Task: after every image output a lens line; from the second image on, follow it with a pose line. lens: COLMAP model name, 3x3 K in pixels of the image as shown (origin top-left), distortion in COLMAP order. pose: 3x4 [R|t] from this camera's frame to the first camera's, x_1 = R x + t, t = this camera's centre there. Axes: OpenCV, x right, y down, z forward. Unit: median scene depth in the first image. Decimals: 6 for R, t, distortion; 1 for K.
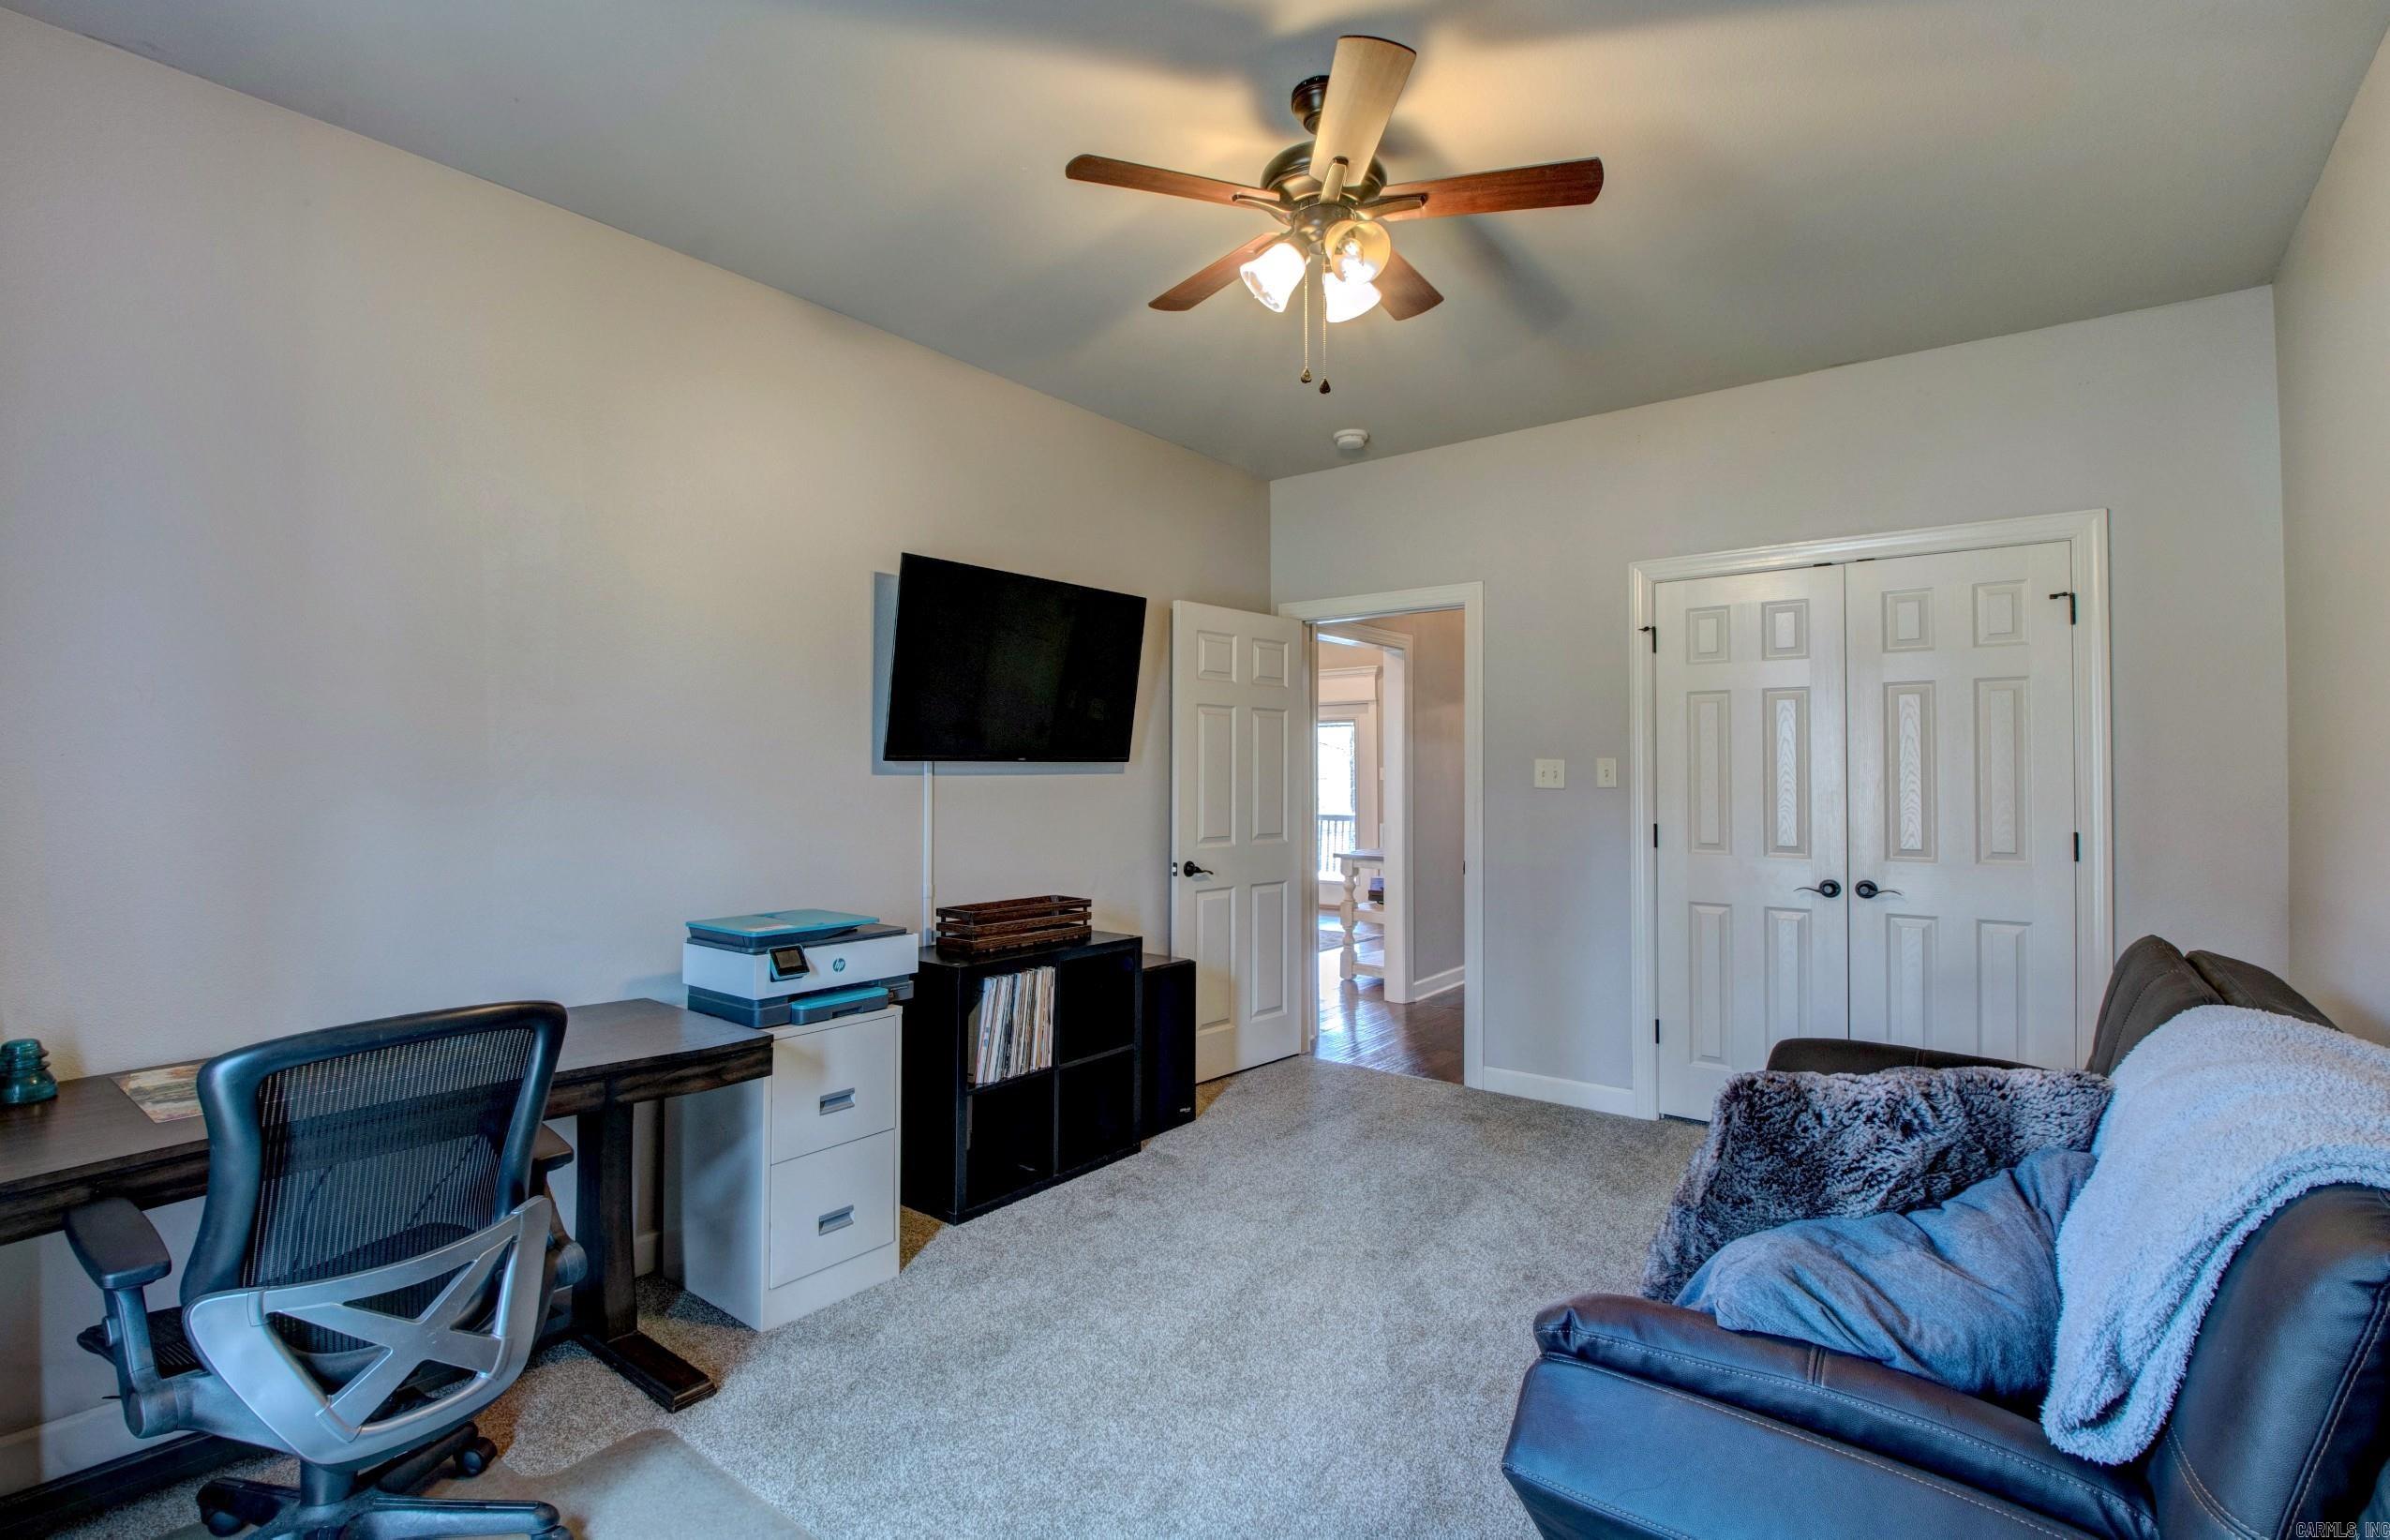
lens RADIAL K [[1111.3, 0, 1185.6], [0, 1111.3, 766.9], [0, 0, 1]] dist [0.021169, -0.038089]
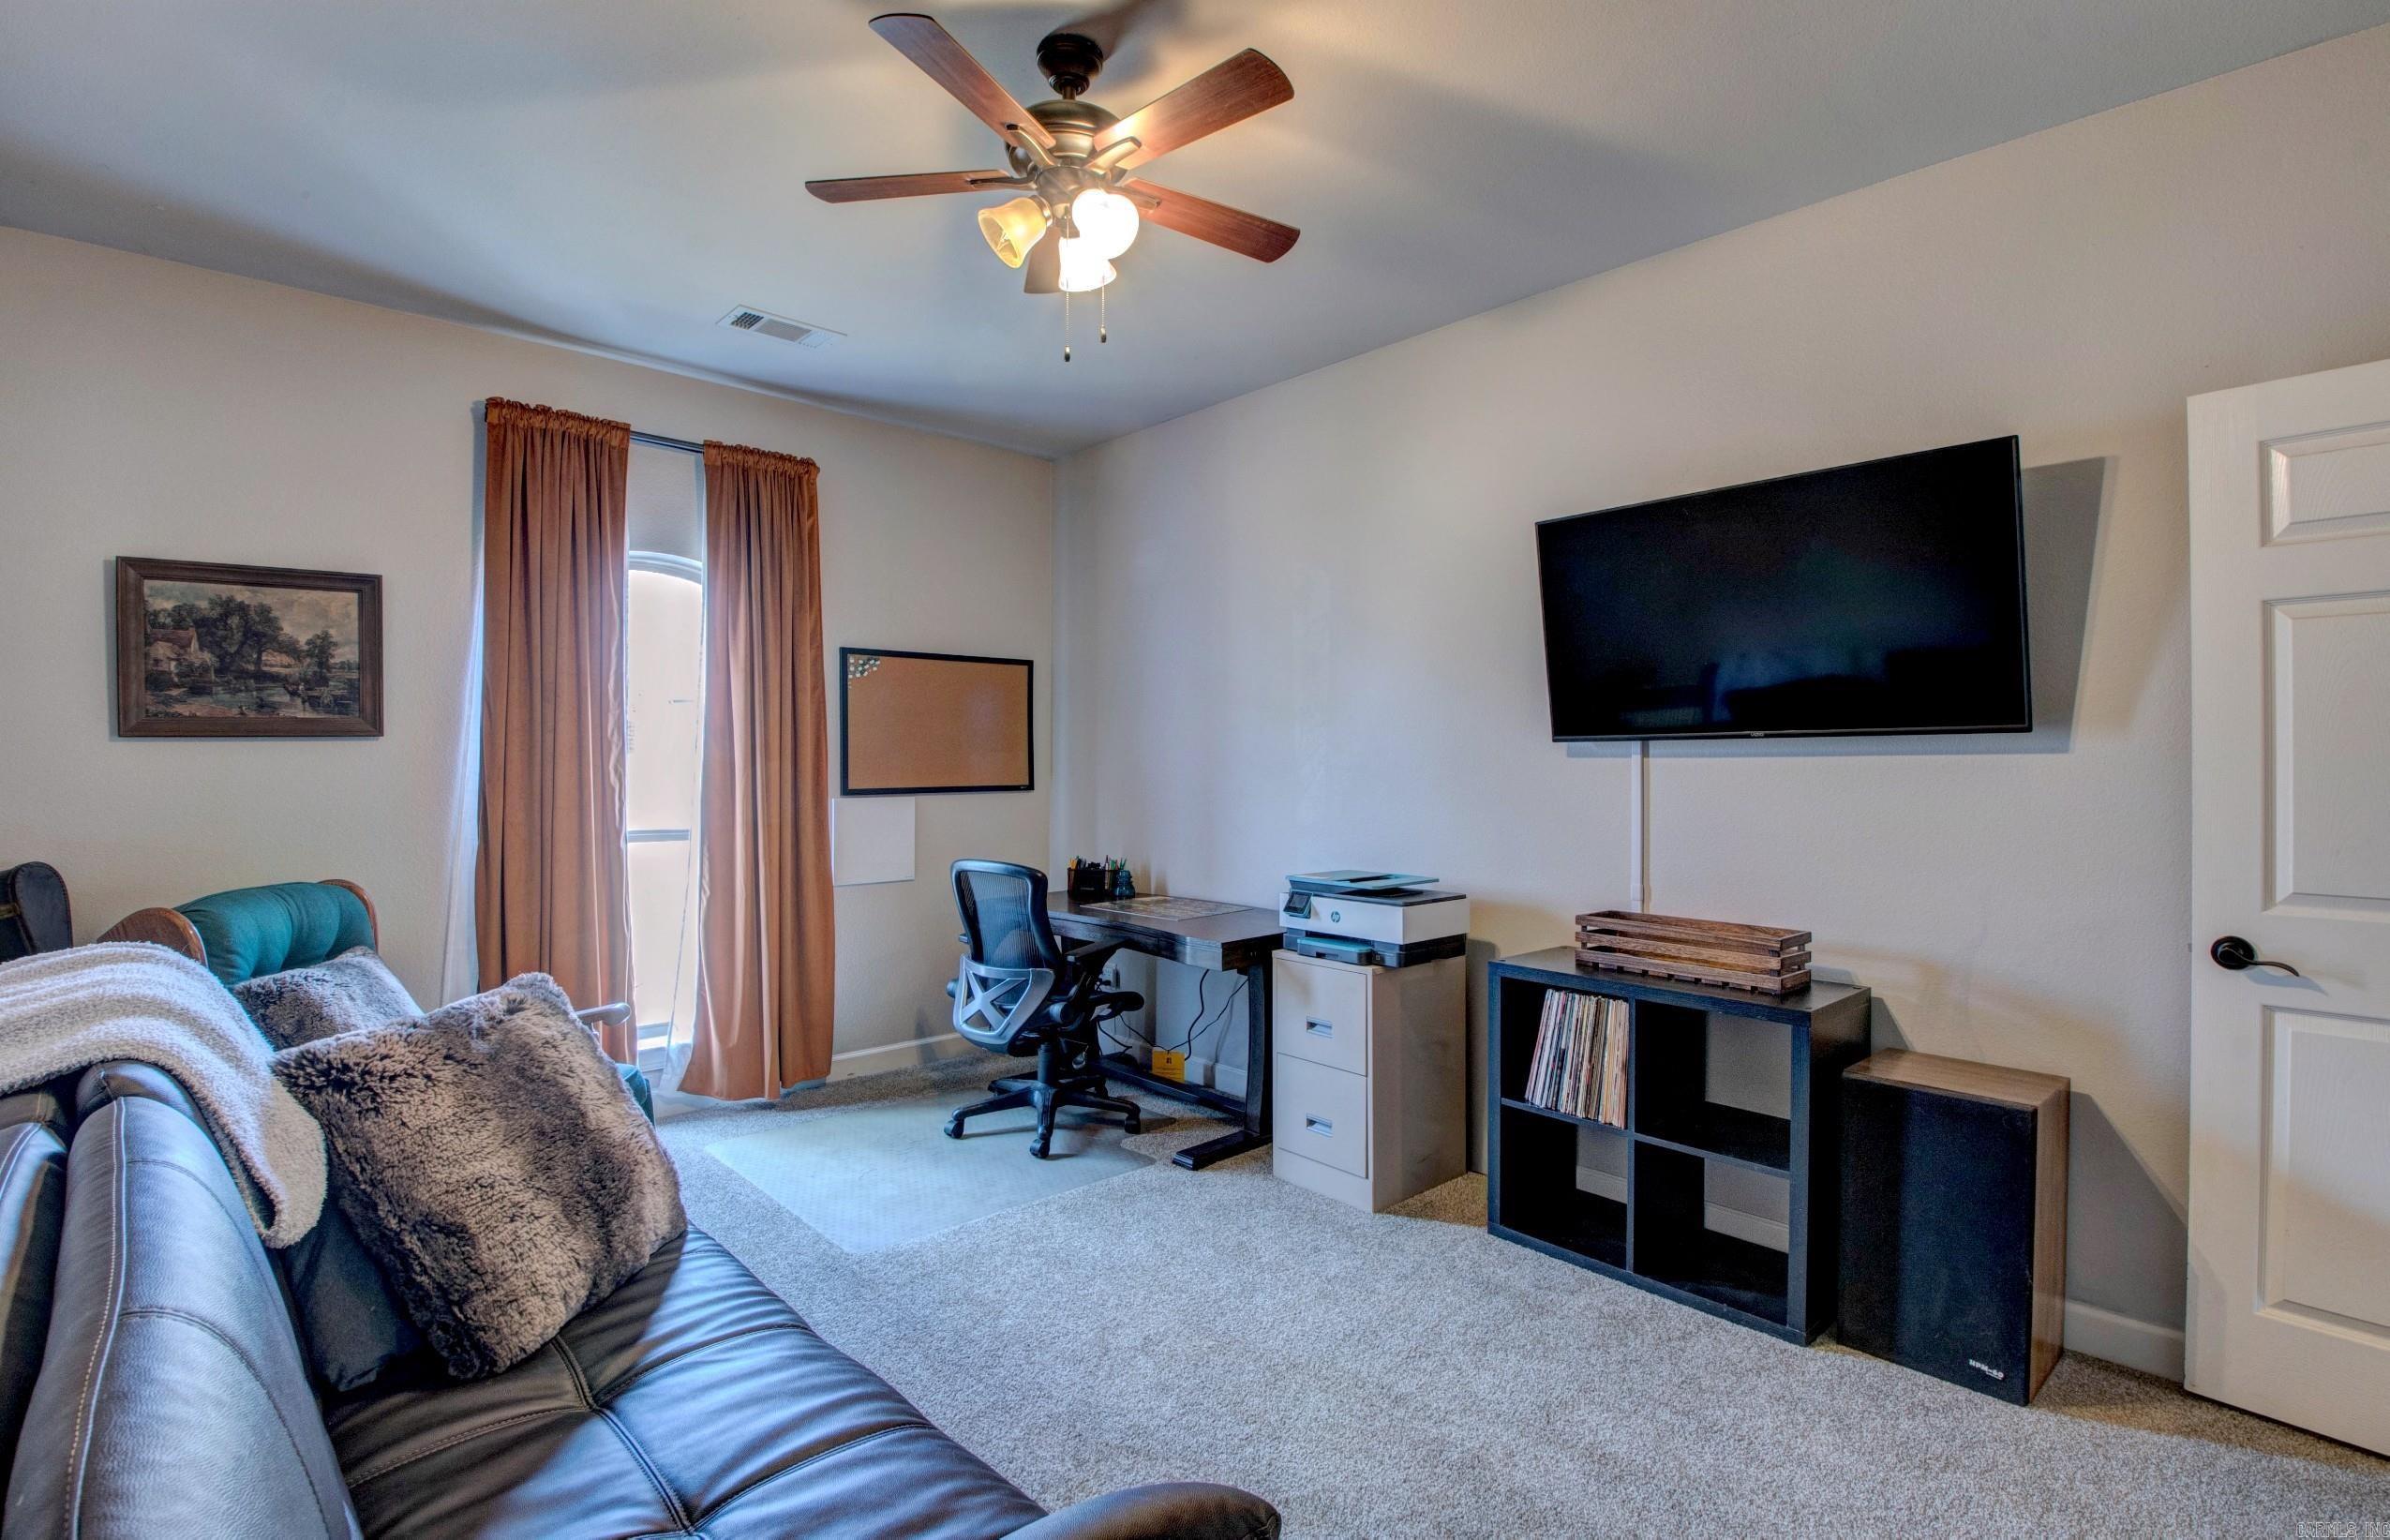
lens RADIAL K [[1111.3, 0, 1185.6], [0, 1111.3, 766.9], [0, 0, 1]] dist [0.021169, -0.038089]
pose [[-0.170511, 0.001881, -0.985354, 0.679576], [0.004699, 0.999988, 0.001095, 0.012214], [0.985345, -0.004443, -0.170517, 0.802891]]
